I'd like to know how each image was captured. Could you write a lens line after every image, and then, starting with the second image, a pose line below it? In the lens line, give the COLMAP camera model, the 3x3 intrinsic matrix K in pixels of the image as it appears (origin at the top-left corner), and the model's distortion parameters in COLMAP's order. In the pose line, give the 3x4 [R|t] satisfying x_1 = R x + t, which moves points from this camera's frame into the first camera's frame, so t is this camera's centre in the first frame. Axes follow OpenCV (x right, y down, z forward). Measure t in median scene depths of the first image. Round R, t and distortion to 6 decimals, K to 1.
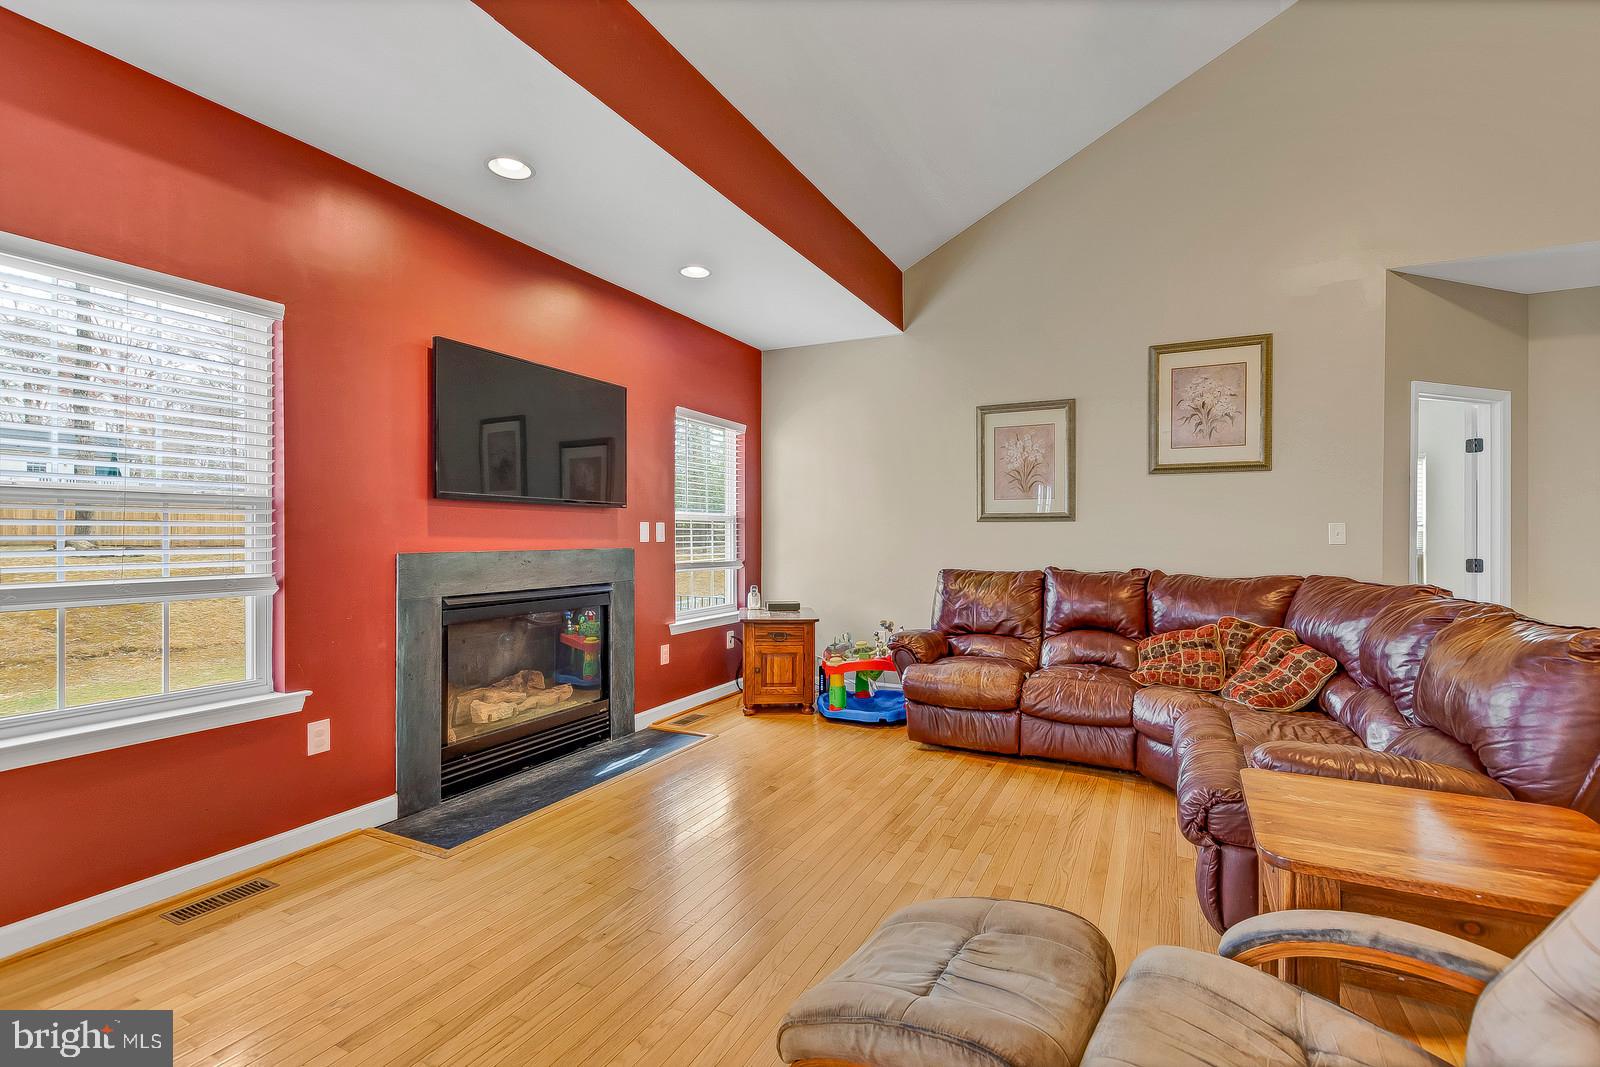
lens RADIAL K [[701.8, 0, 825.8], [0, 701.8, 534.6], [0, 0, 1]] dist [0.002234, 0.000254]
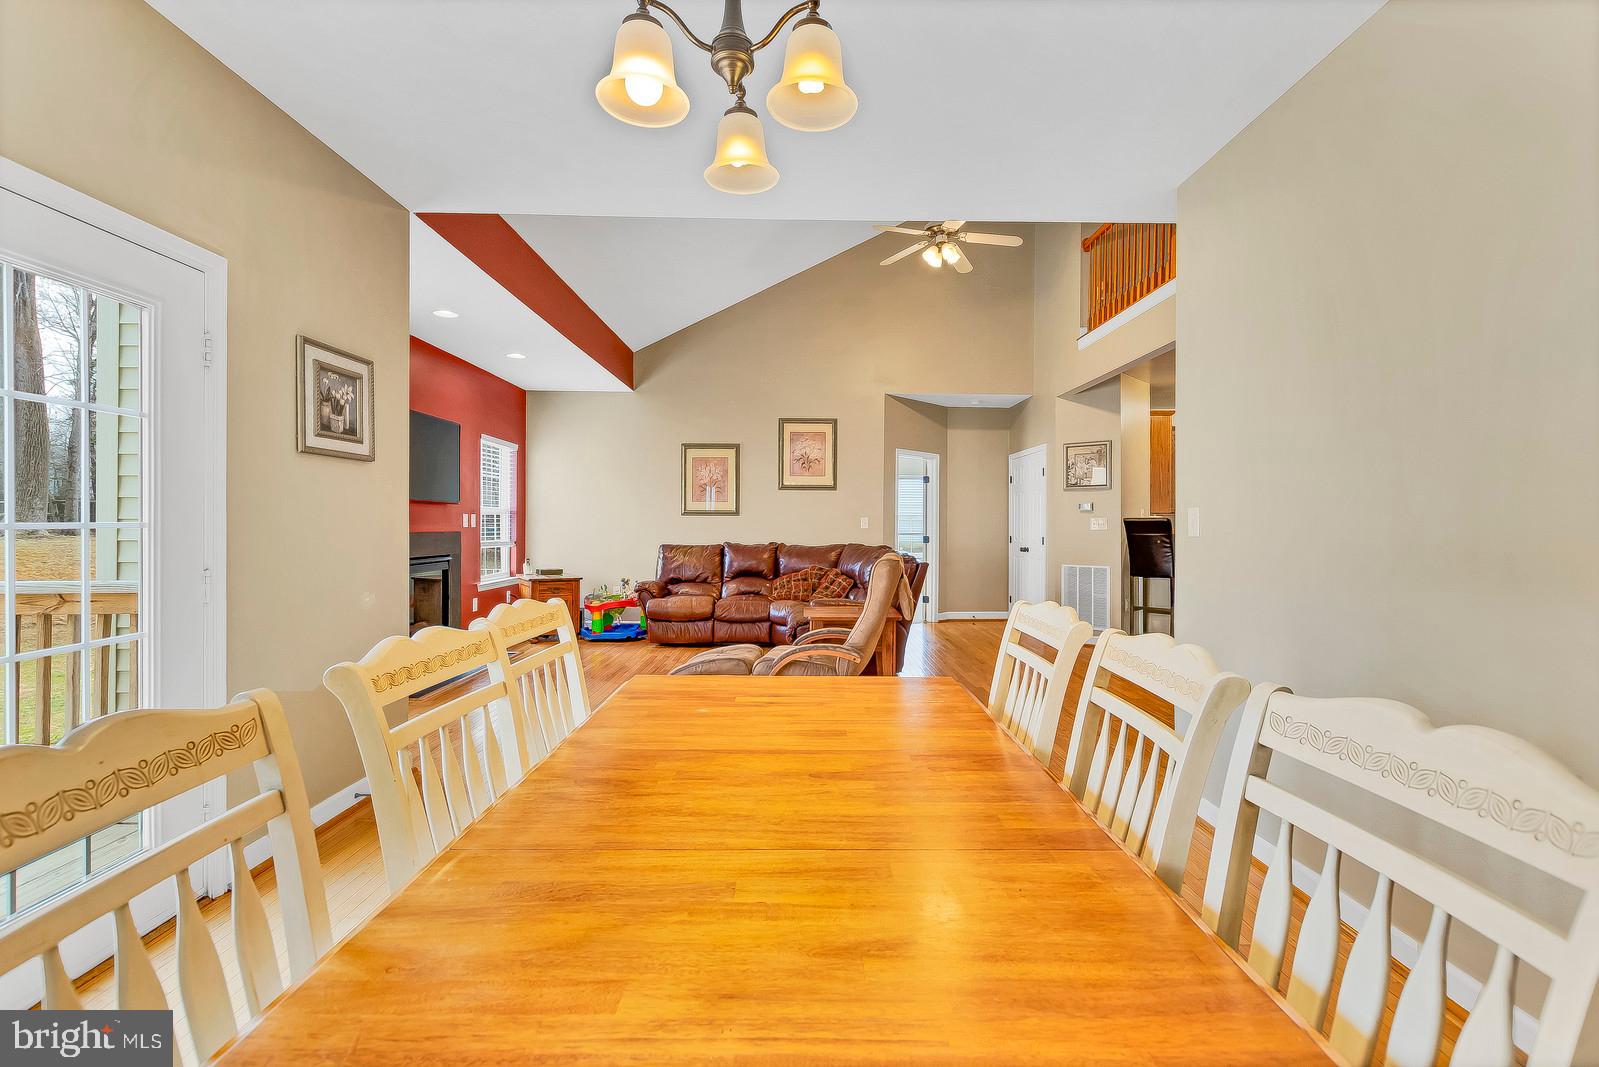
lens RADIAL K [[745.4, 0, 799.5], [0, 745.4, 533.5], [0, 0, 1]] dist [-0.000592, 0.000053]
pose [[0.900349, -0.002385, 0.435162, -0.332125], [-0.003711, 0.999907, 0.013158, 0.000307], [-0.435153, -0.013462, 0.900256, -0.765934]]
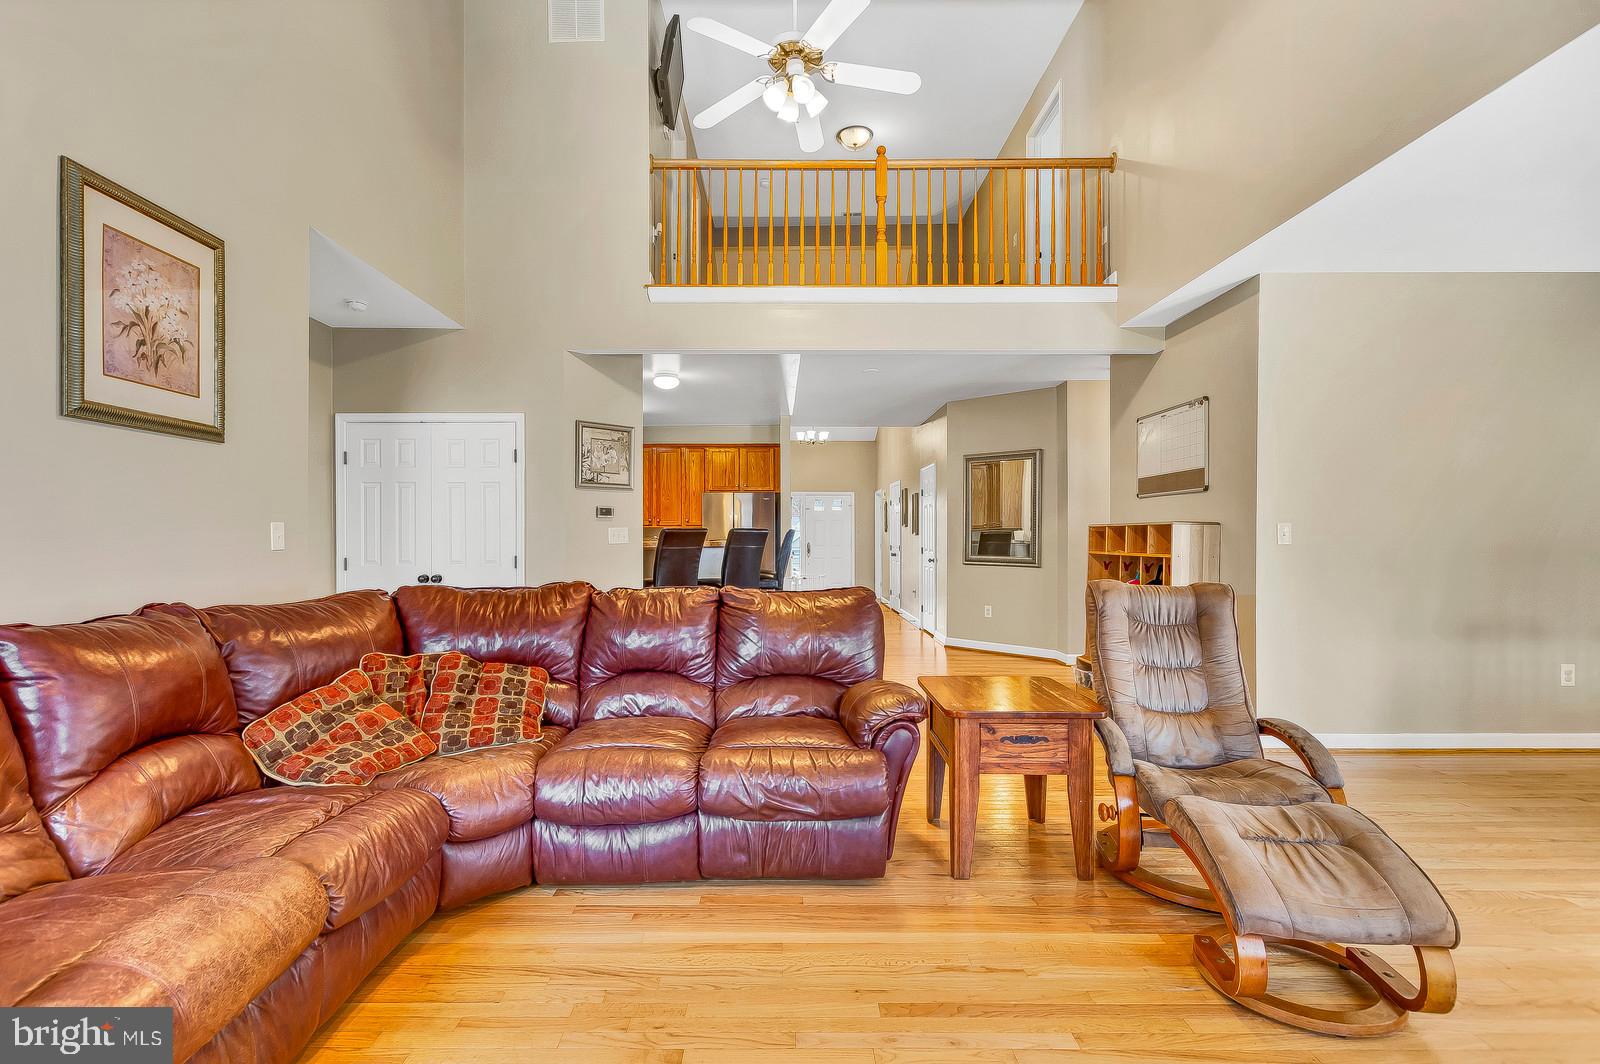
lens RADIAL K [[745.9, 0, 800.0], [0, 745.9, 532.0], [0, 0, 1]] dist [-0.000592, 0.000053]
pose [[-0.434537, 0.005304, 0.900639, -0.247514], [-0.001605, 0.999977, -0.006664, -0.001329], [-0.900653, -0.004342, -0.434518, 0.793314]]
